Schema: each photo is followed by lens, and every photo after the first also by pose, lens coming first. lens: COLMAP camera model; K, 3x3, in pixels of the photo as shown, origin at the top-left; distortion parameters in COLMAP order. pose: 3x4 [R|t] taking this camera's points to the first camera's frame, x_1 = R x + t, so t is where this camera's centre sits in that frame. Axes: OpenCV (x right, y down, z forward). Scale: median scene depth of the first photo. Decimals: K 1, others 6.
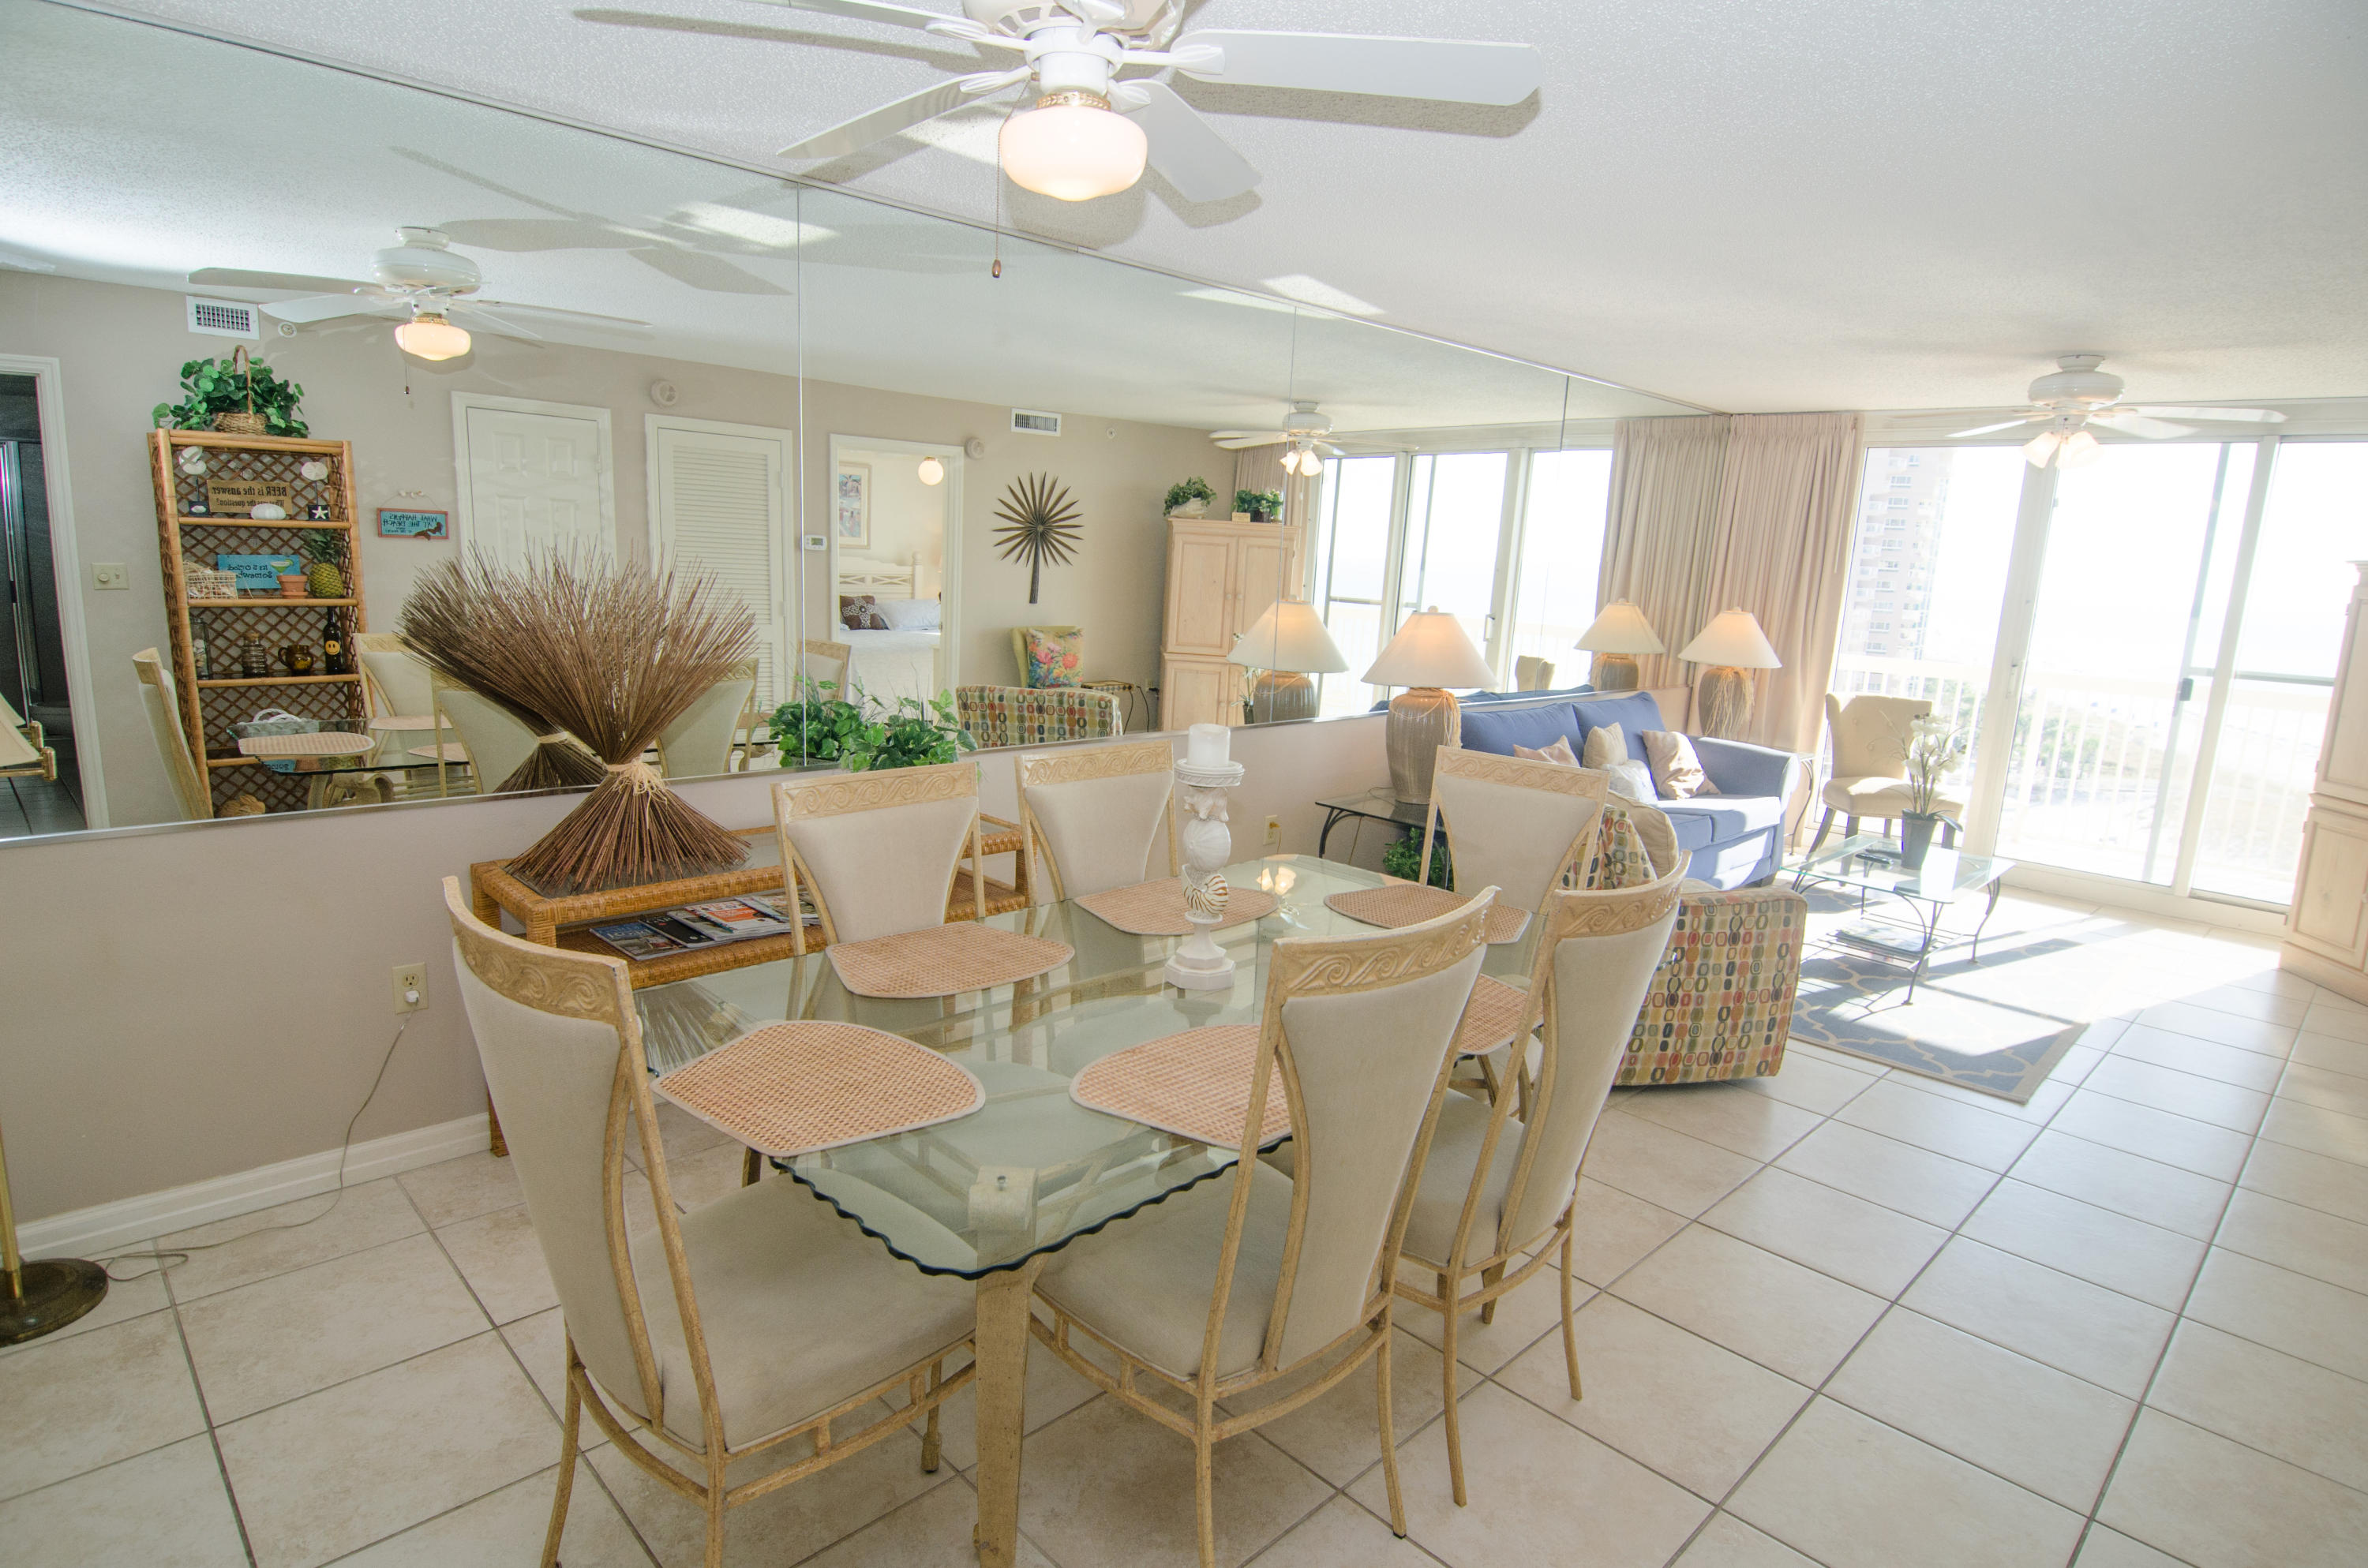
lens RADIAL K [[1264.6, 0, 1194.4], [0, 1264.6, 799.9], [0, 0, 1]] dist [-0.005495, -0.011134]
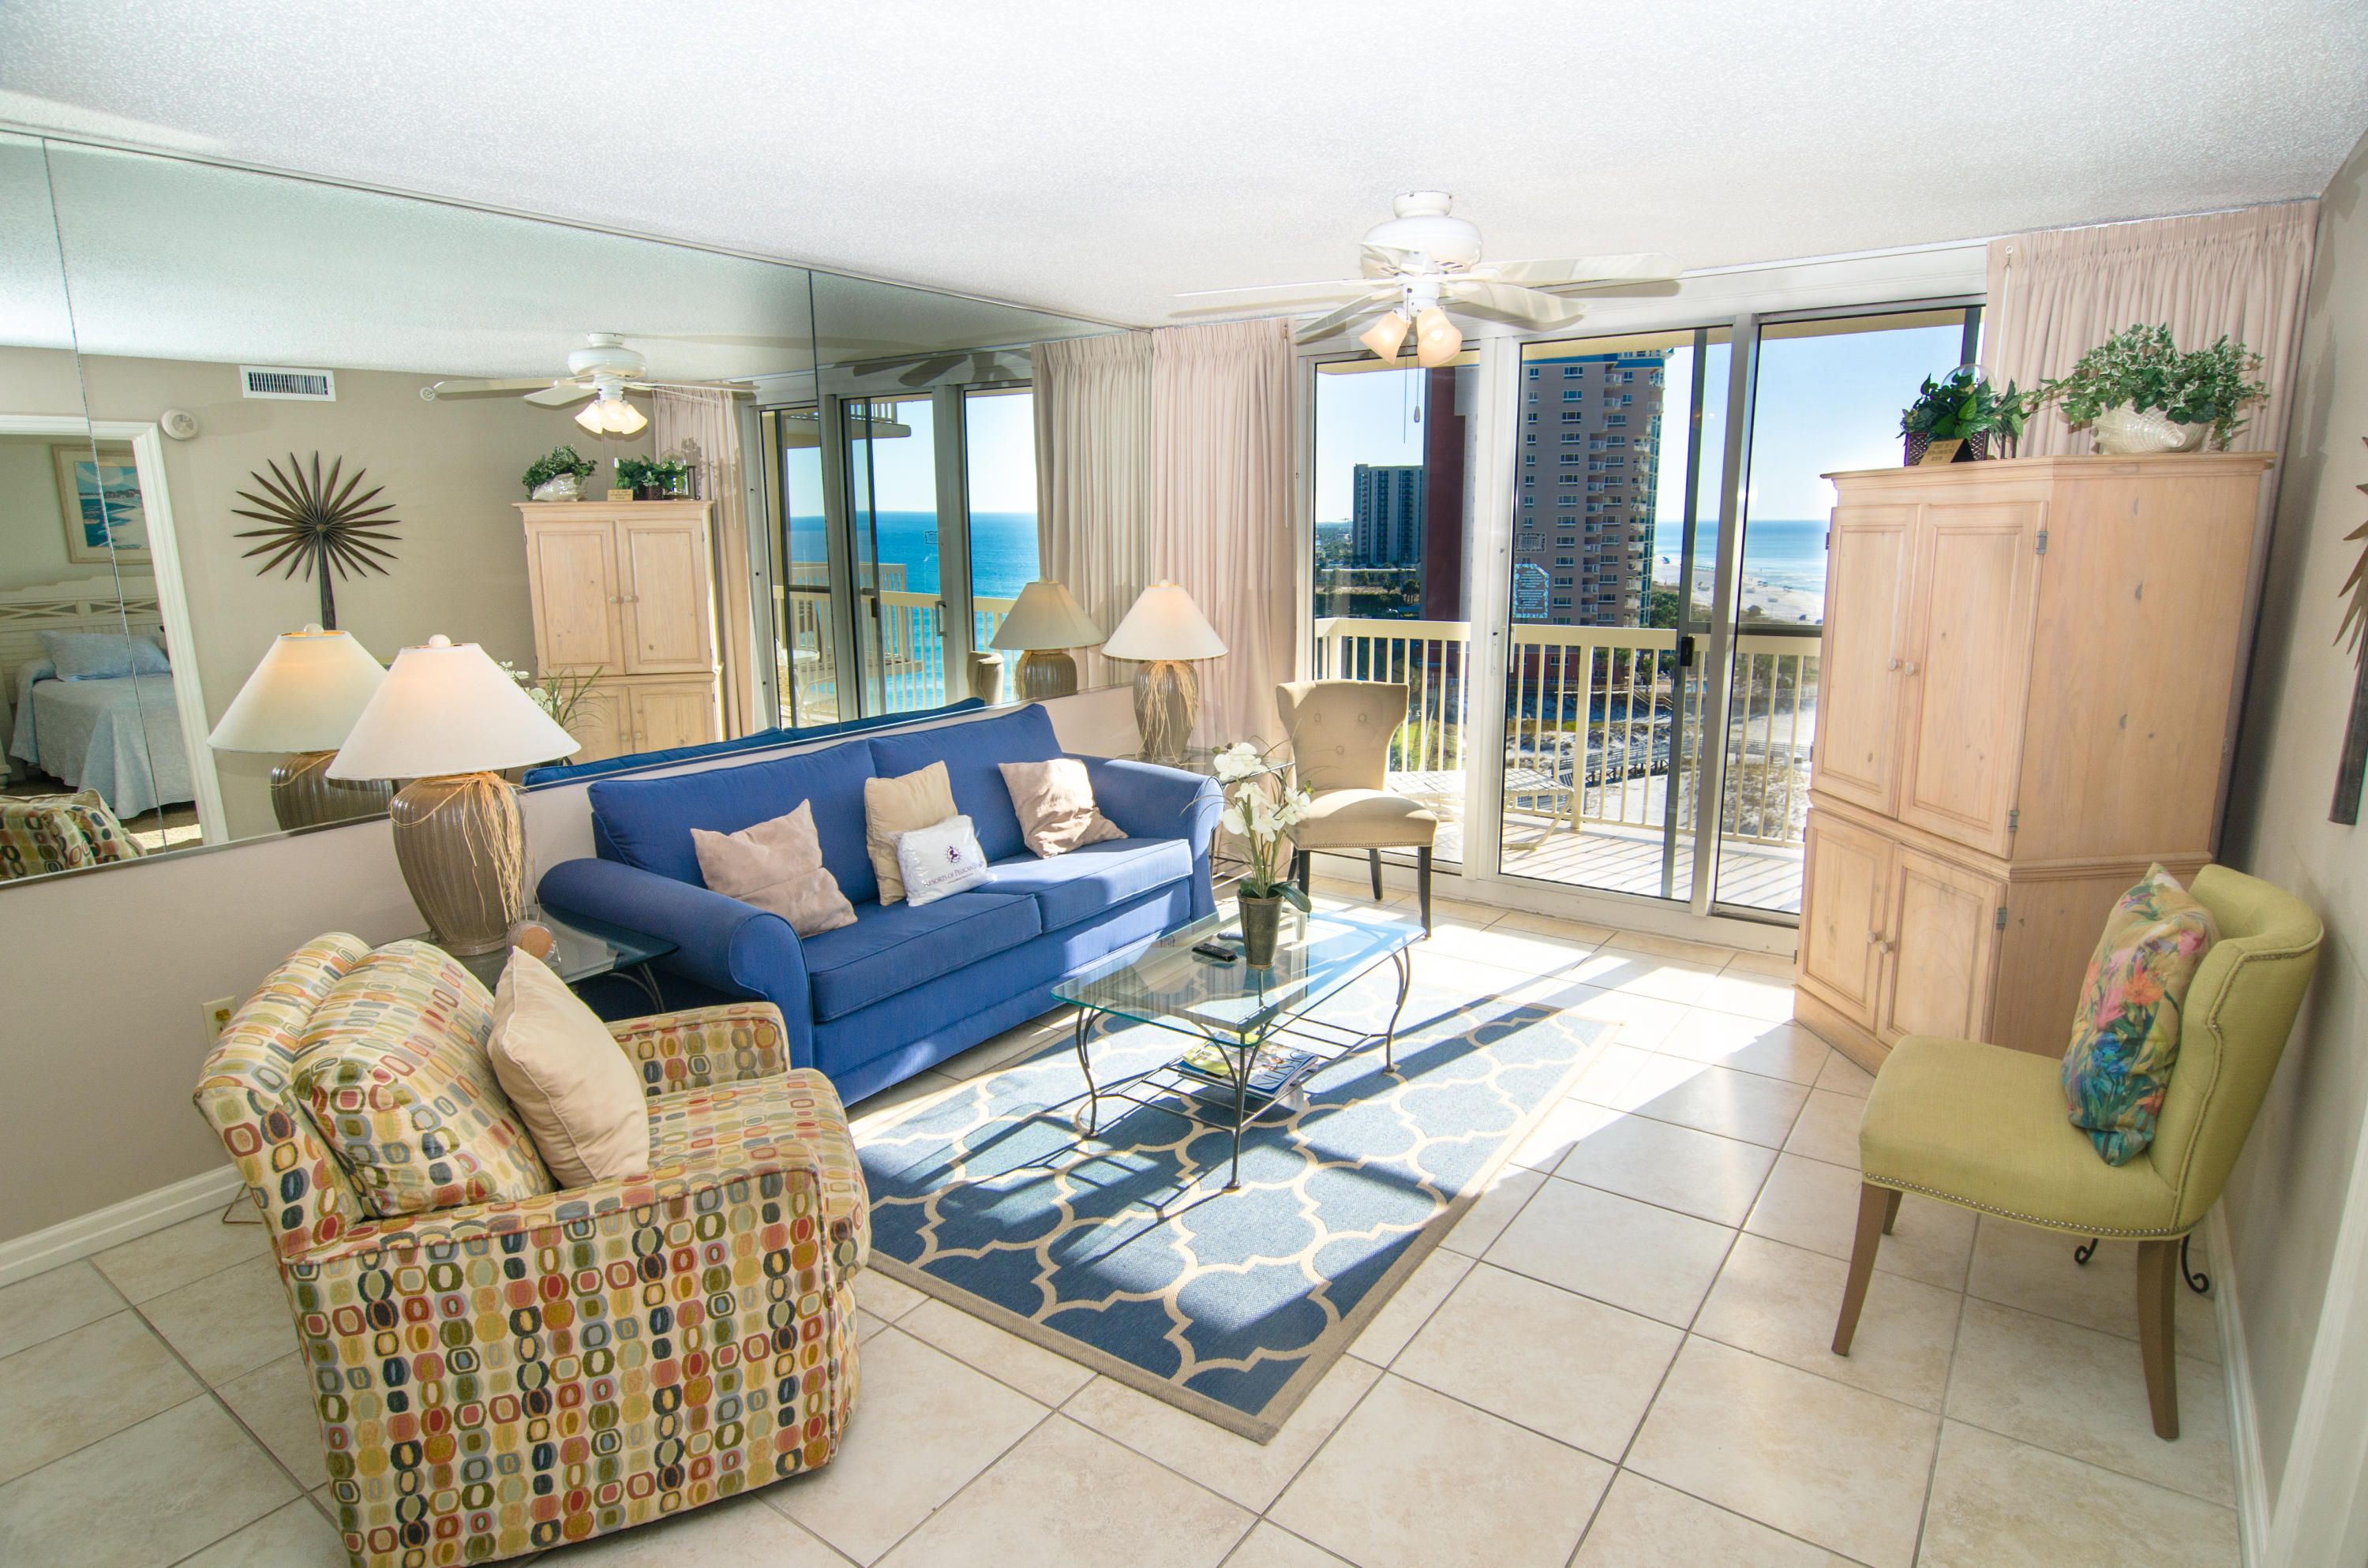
lens RADIAL K [[1264.6, 0, 1194.4], [0, 1264.6, 799.9], [0, 0, 1]] dist [-0.005495, -0.011134]
pose [[0.982461, -0.093550, 0.161302, 0.360809], [0.089553, 0.995471, 0.031893, -0.049725], [-0.163555, -0.016888, 0.986390, 0.278504]]
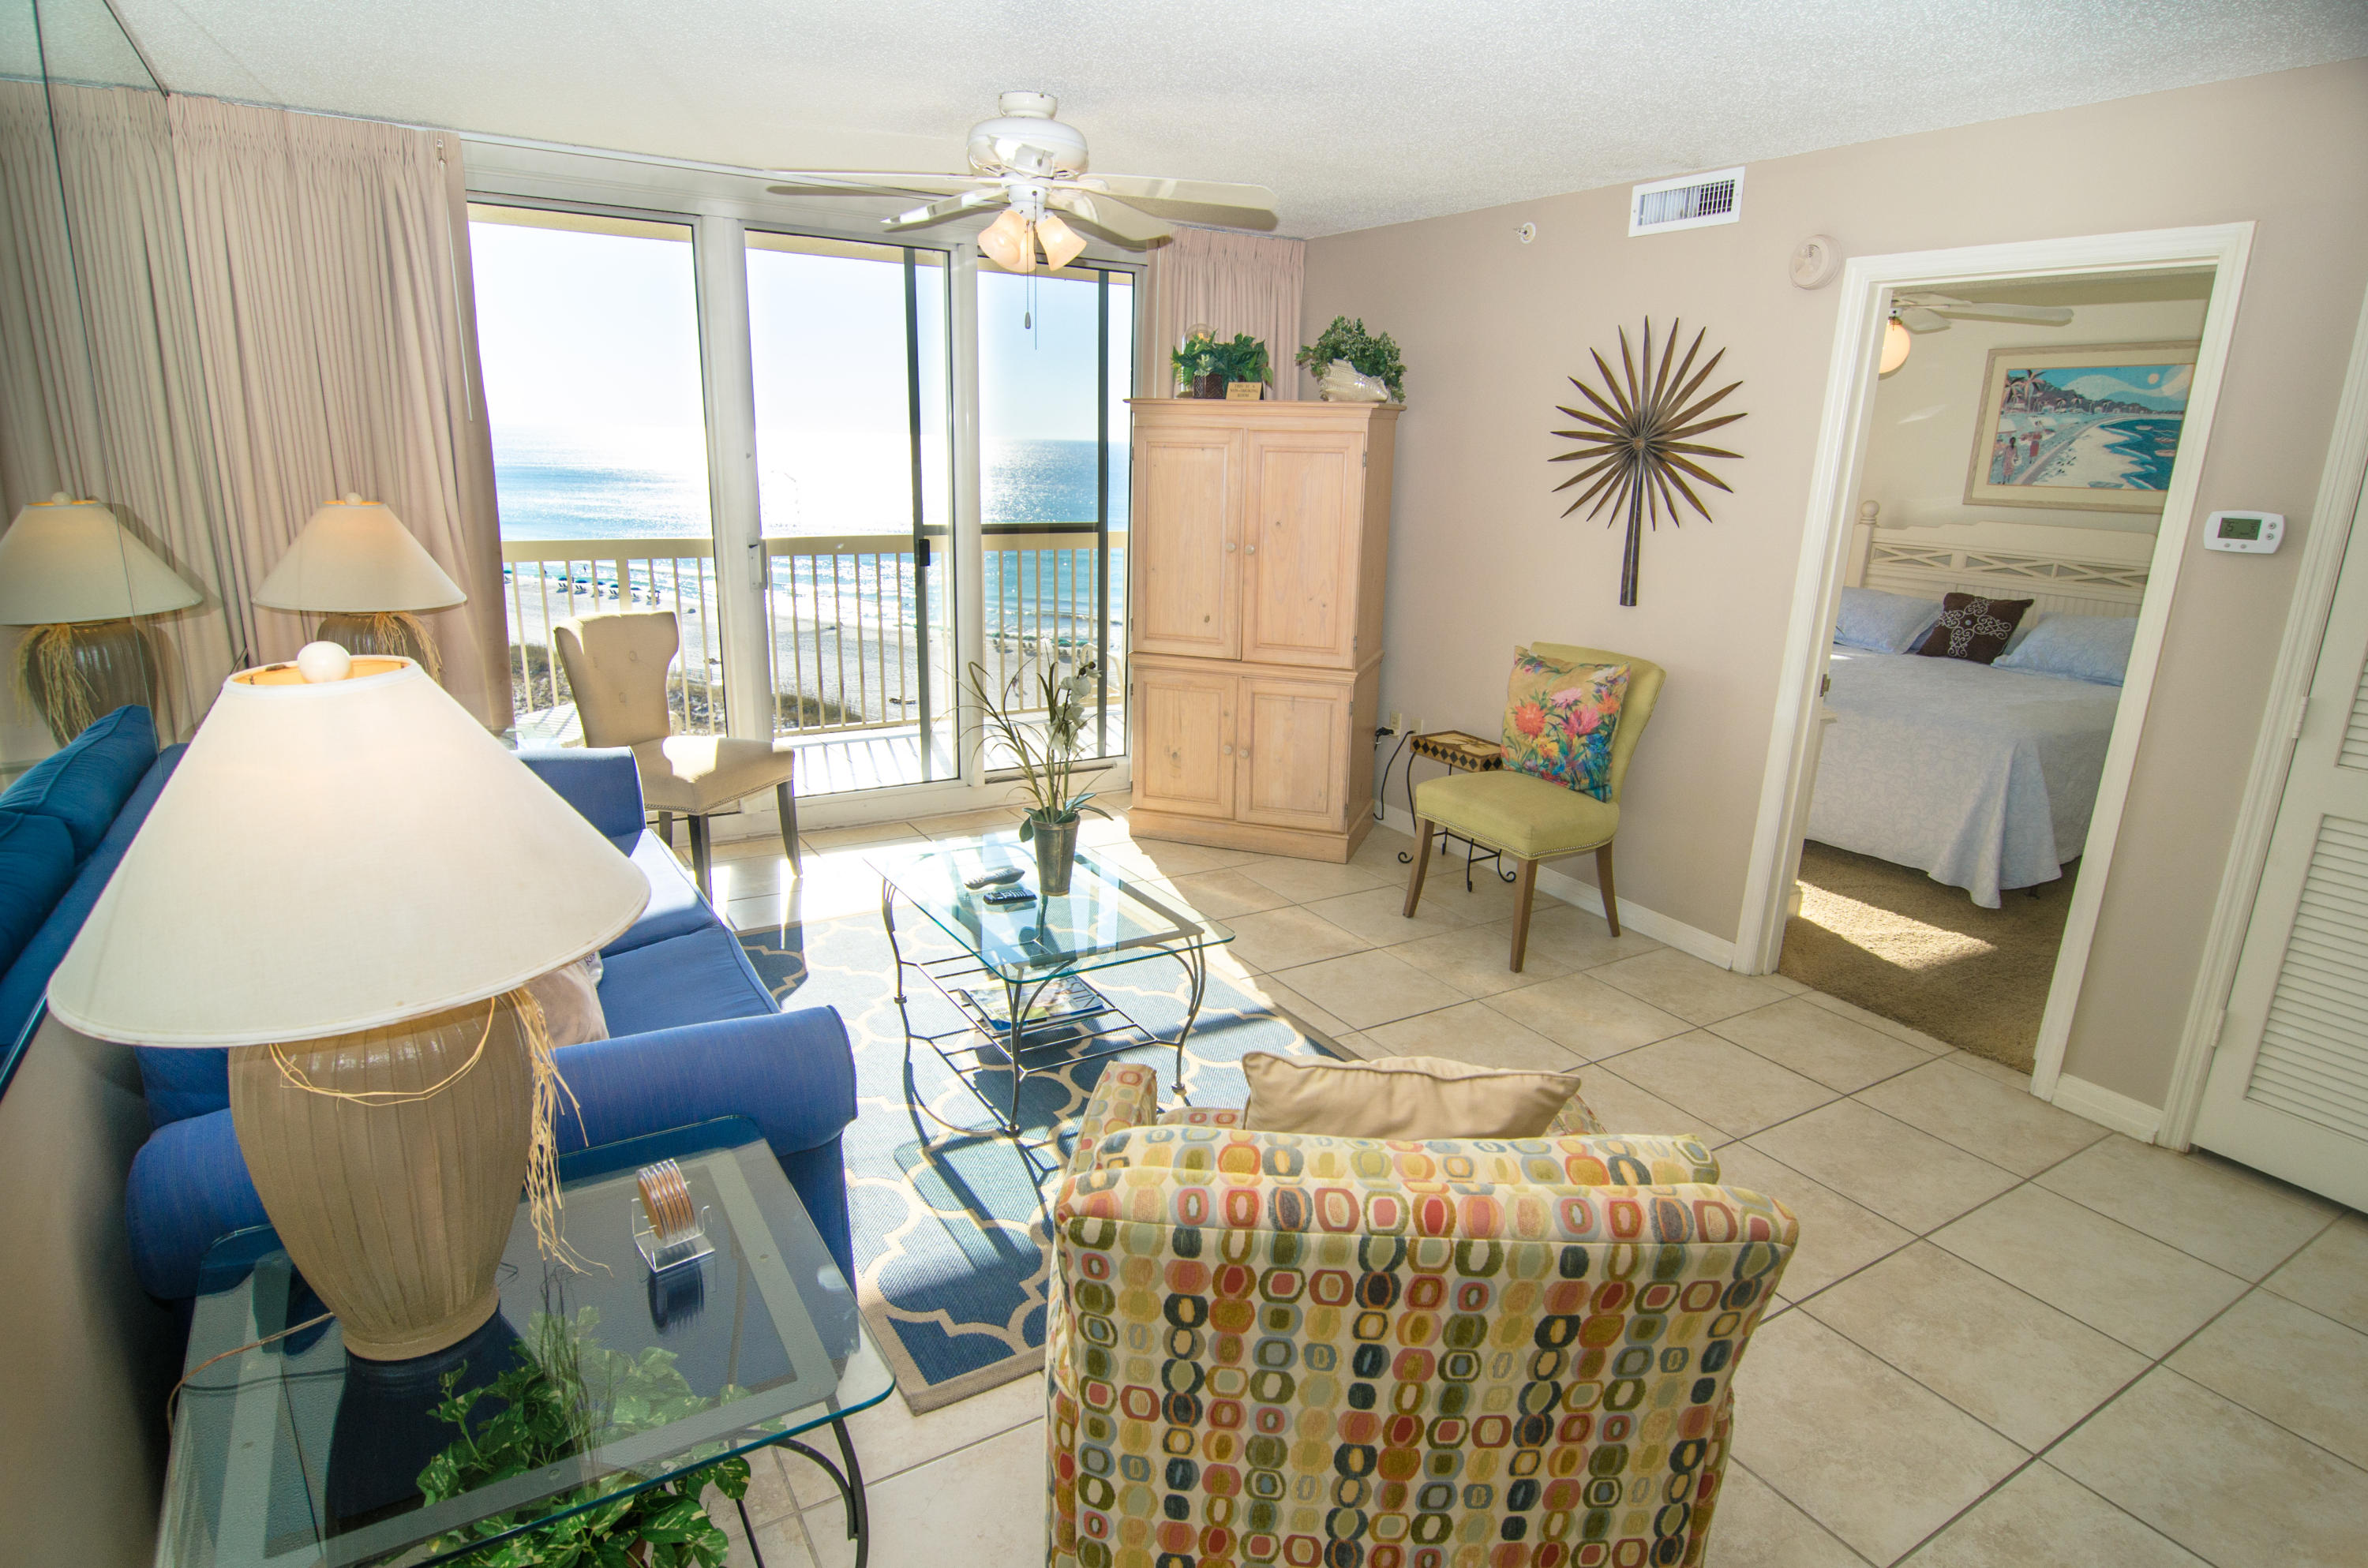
lens RADIAL K [[1264.6, 0, 1194.4], [0, 1264.6, 799.9], [0, 0, 1]] dist [-0.005495, -0.011134]
pose [[0.224526, -0.303329, 0.926056, -0.011066], [0.167103, 0.948228, 0.270076, -0.132117], [-0.960034, 0.094108, 0.263589, 0.627509]]
